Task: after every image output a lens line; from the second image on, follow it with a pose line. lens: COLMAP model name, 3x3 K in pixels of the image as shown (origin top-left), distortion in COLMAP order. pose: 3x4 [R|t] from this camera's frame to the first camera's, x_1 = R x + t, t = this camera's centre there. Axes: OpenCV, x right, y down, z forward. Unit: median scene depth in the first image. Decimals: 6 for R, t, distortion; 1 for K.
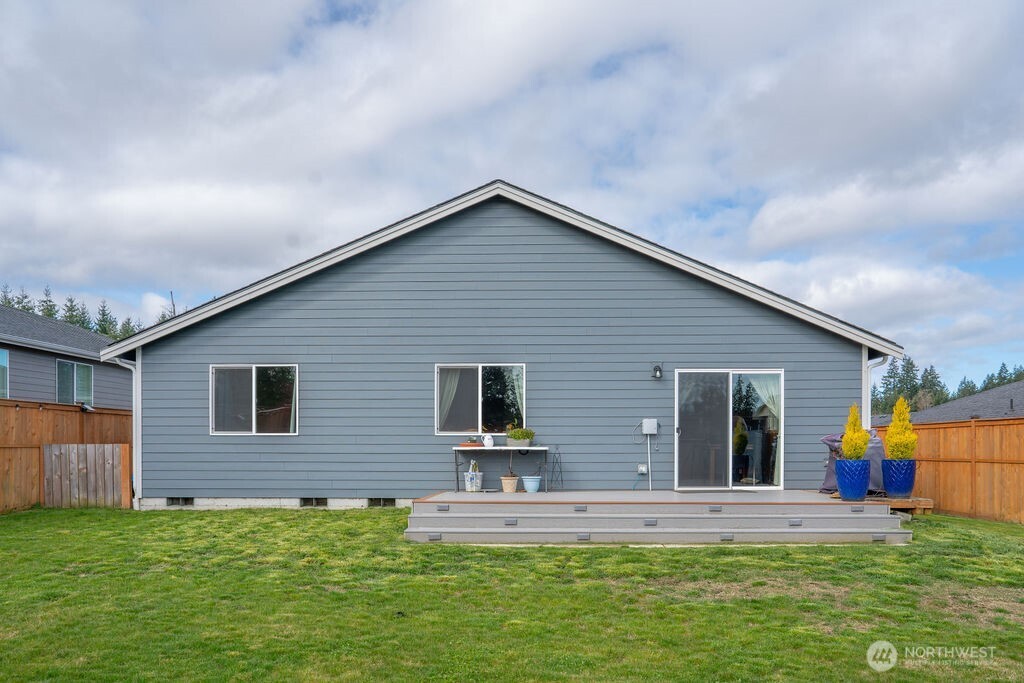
lens RADIAL K [[693.6, 0, 505.5], [0, 693.6, 436.6], [0, 0, 1]] dist [-0.012328, -0.001283]
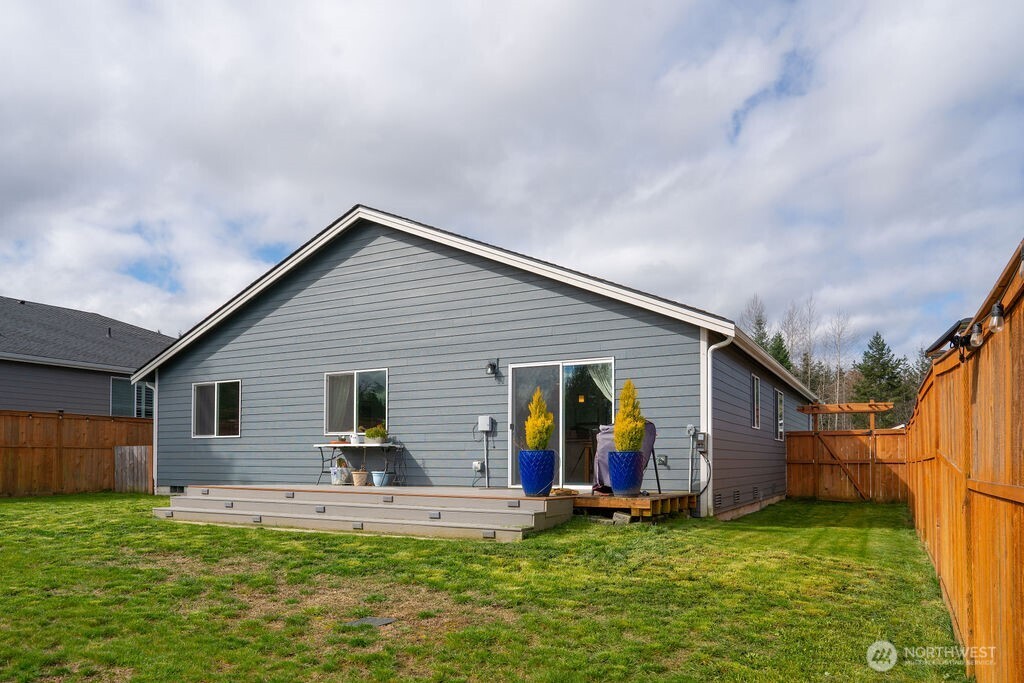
lens RADIAL K [[693.6, 0, 505.5], [0, 693.6, 436.6], [0, 0, 1]] dist [-0.012328, -0.001283]
pose [[0.892041, -0.013229, -0.451761, 0.684757], [0.001799, 0.999668, -0.025722, 0.029987], [0.451951, 0.022132, 0.891768, 0.121015]]
